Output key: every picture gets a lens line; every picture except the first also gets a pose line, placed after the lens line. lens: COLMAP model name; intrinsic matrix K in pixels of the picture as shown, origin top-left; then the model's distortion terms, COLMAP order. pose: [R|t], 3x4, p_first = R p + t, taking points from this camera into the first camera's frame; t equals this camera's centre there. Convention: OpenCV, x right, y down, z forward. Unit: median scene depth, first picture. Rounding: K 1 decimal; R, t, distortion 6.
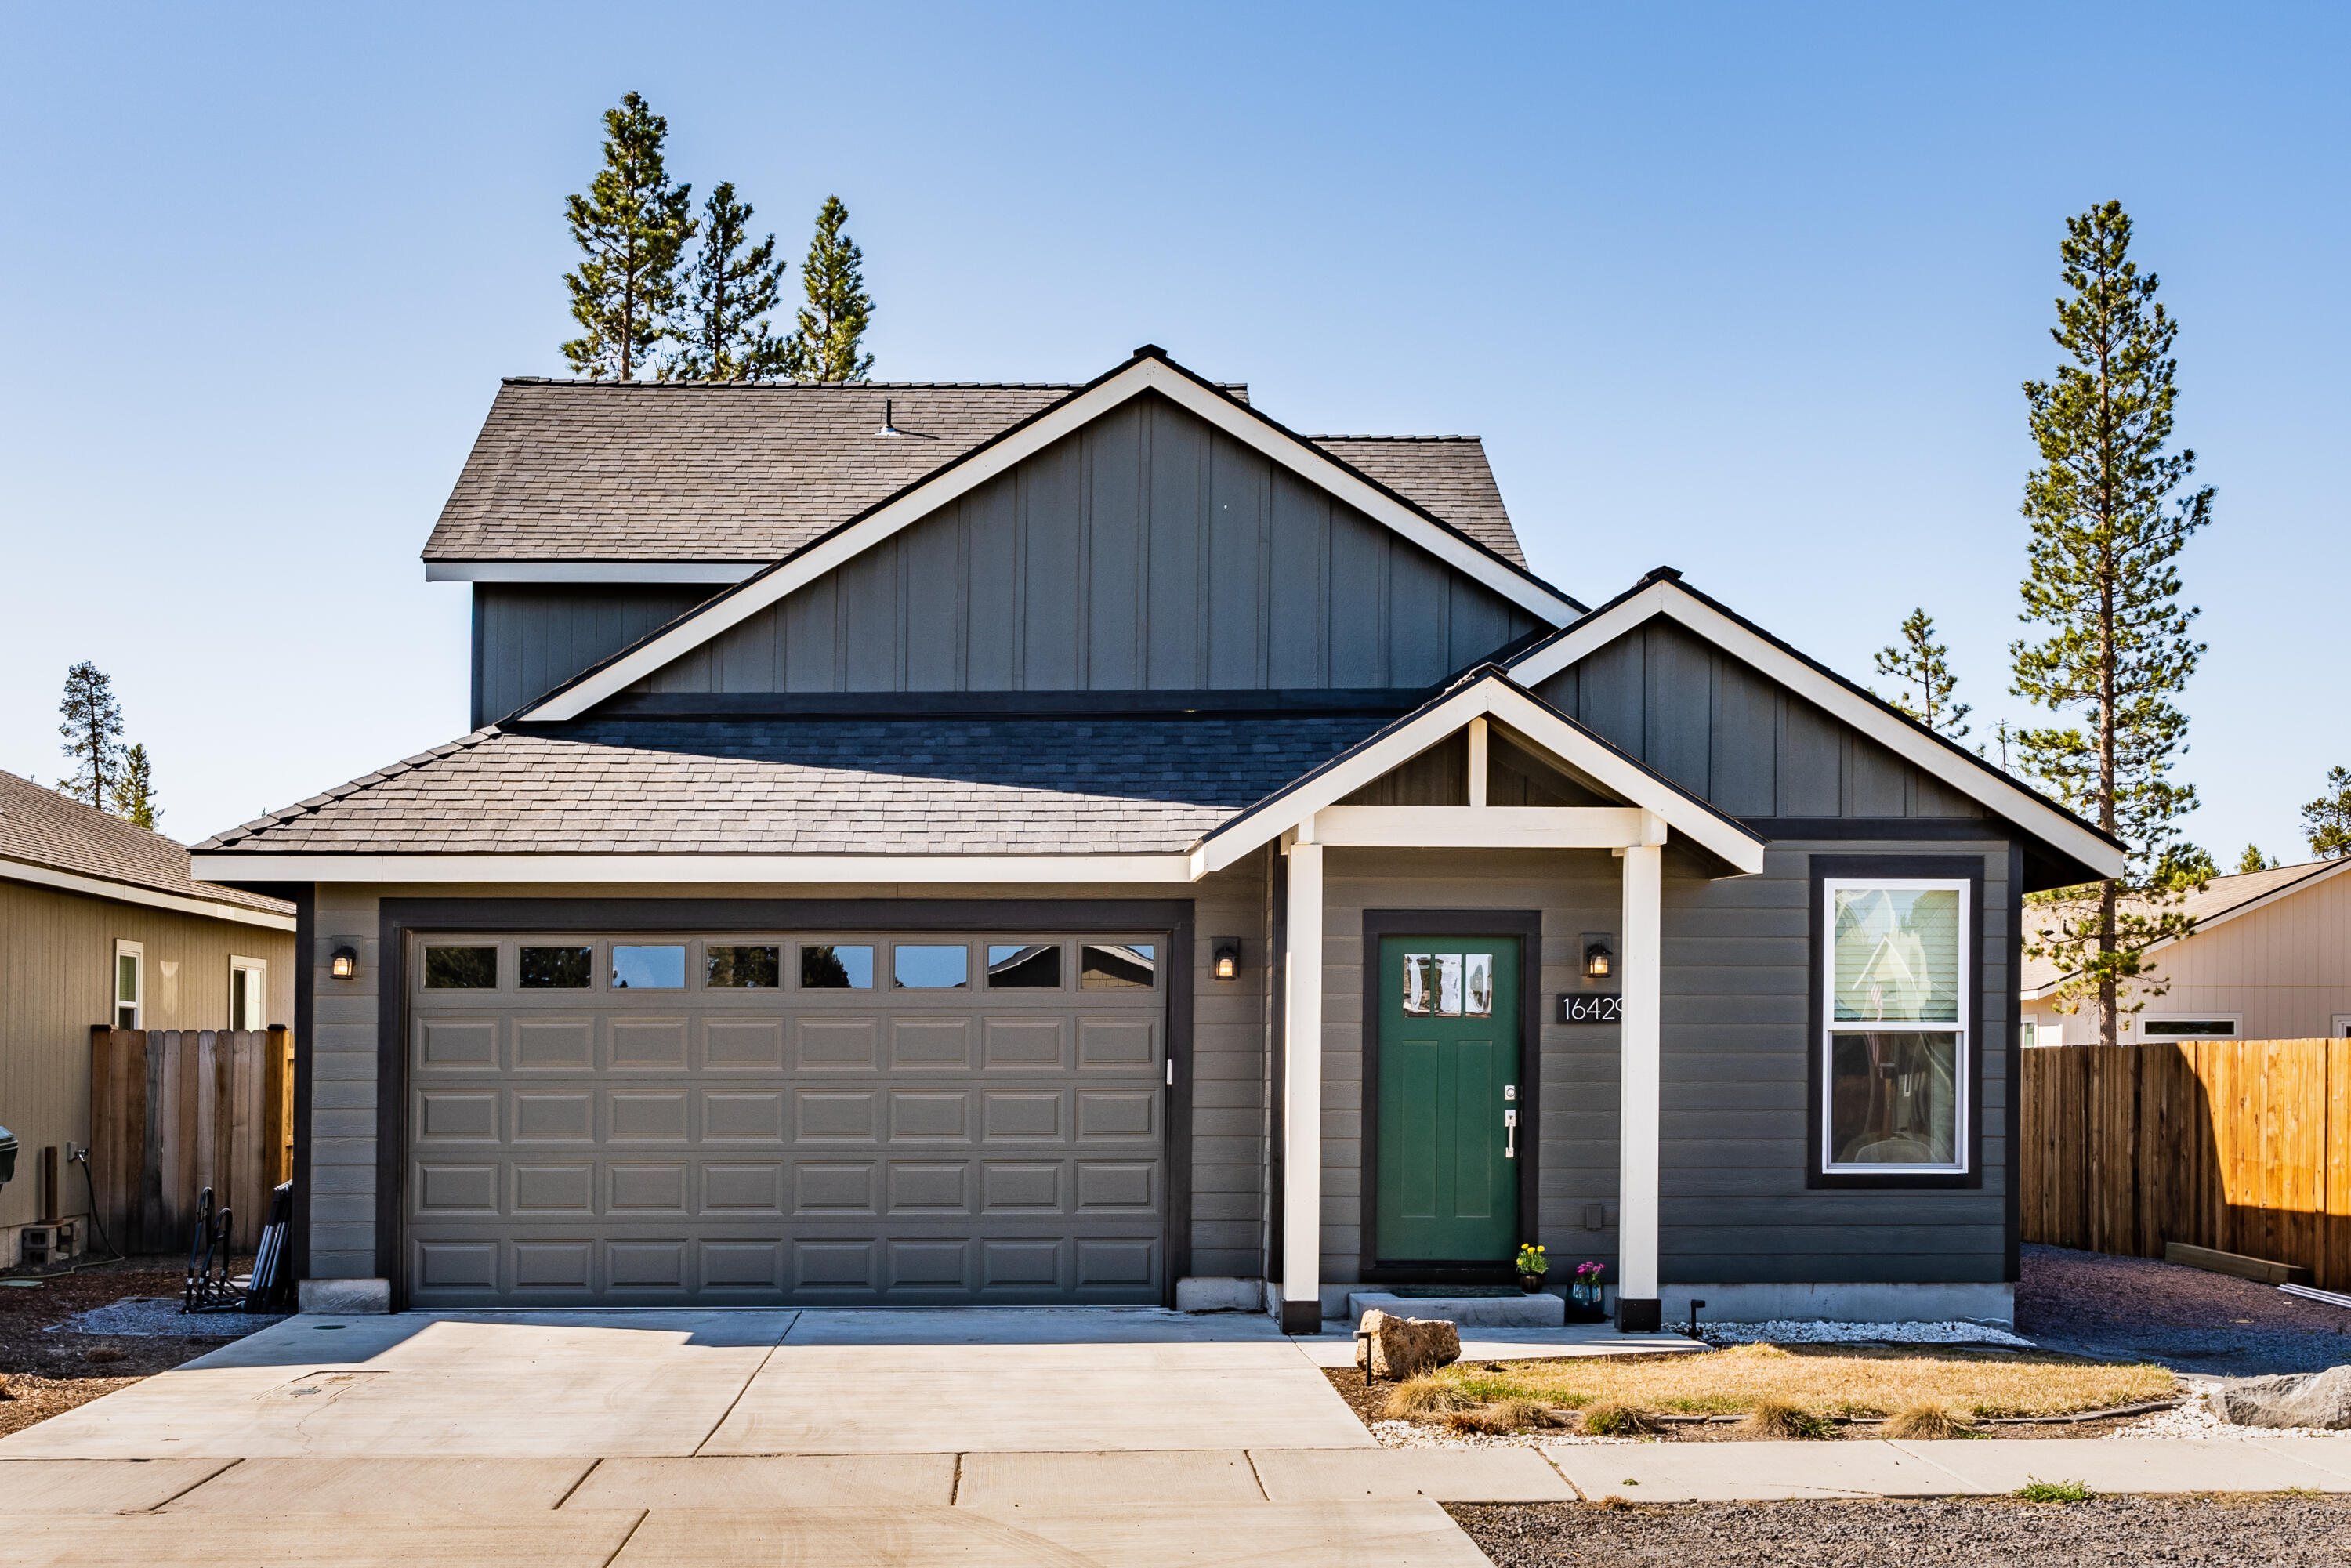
lens RADIAL K [[3261.5, 0, 1174.0], [0, 3261.5, 918.4], [0, 0, 1]] dist [0.011042, 0.061558]
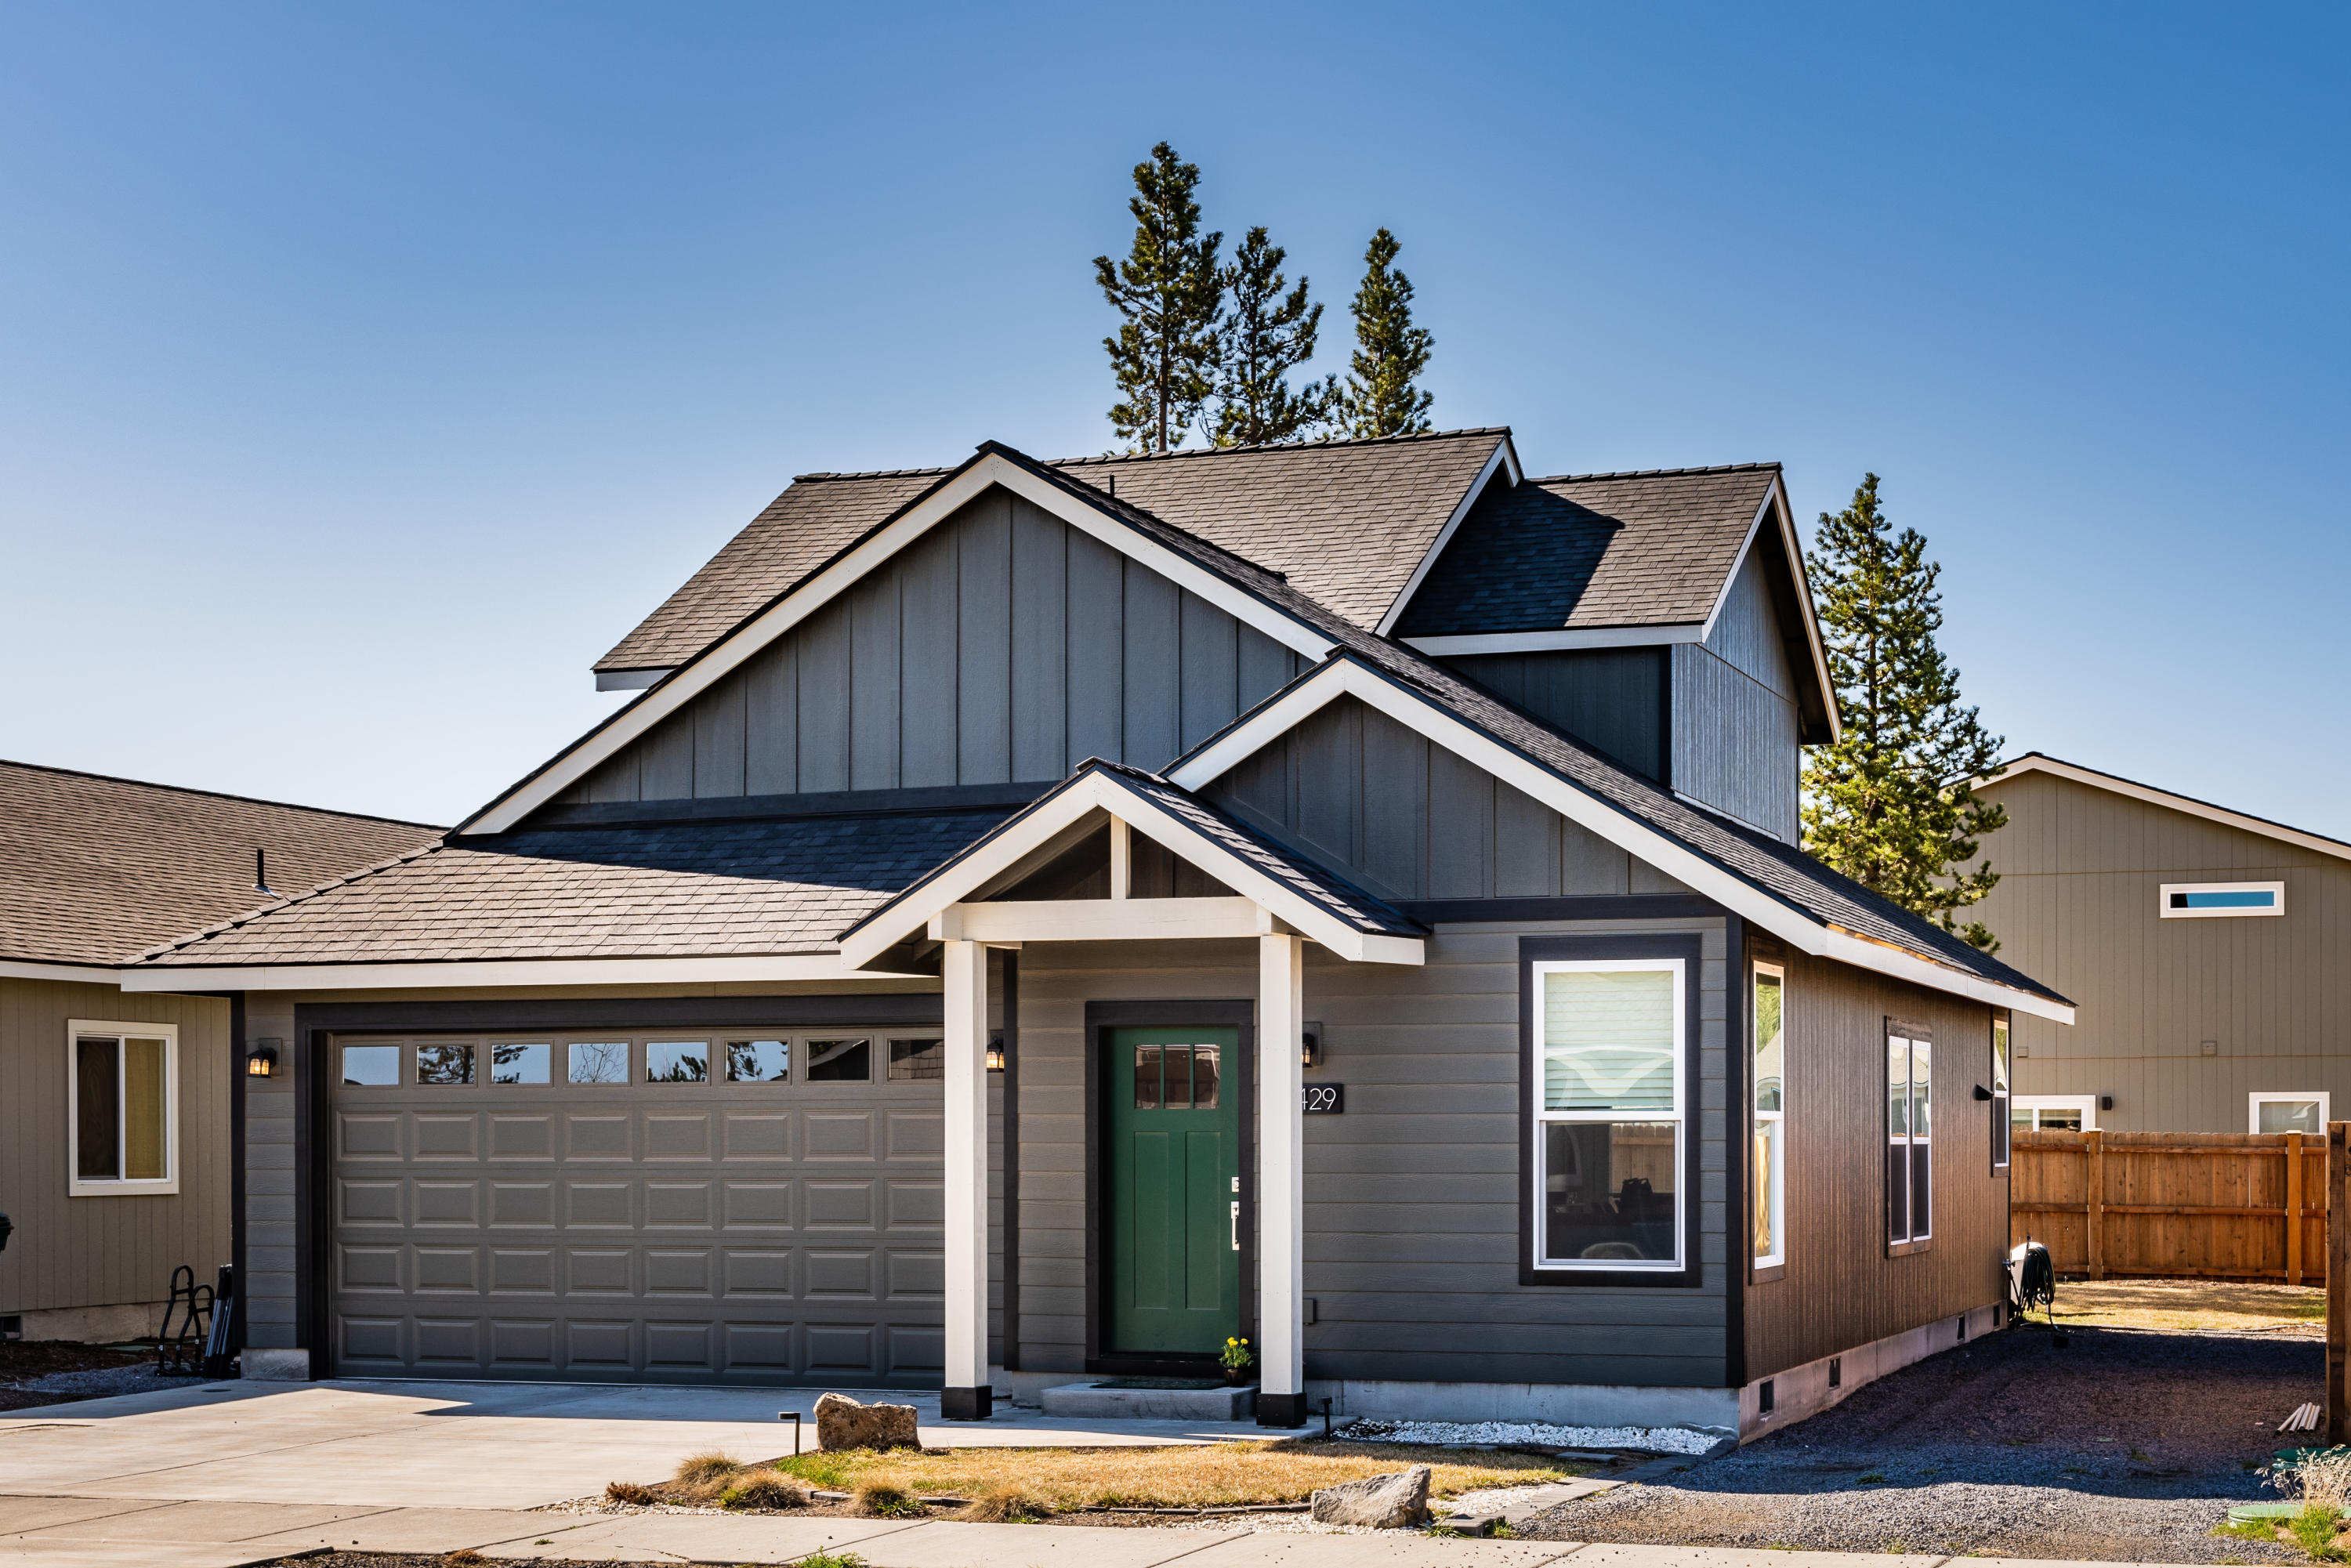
lens RADIAL K [[3678.4, 0, 1176.4], [0, 3678.4, 1153.1], [0, 0, 1]] dist [0.021320, -0.113919]
pose [[0.925009, 0.000182, -0.379945, 0.503034], [0.017955, 0.998862, 0.044191, -0.005553], [0.379521, -0.047699, 0.923953, -0.035068]]
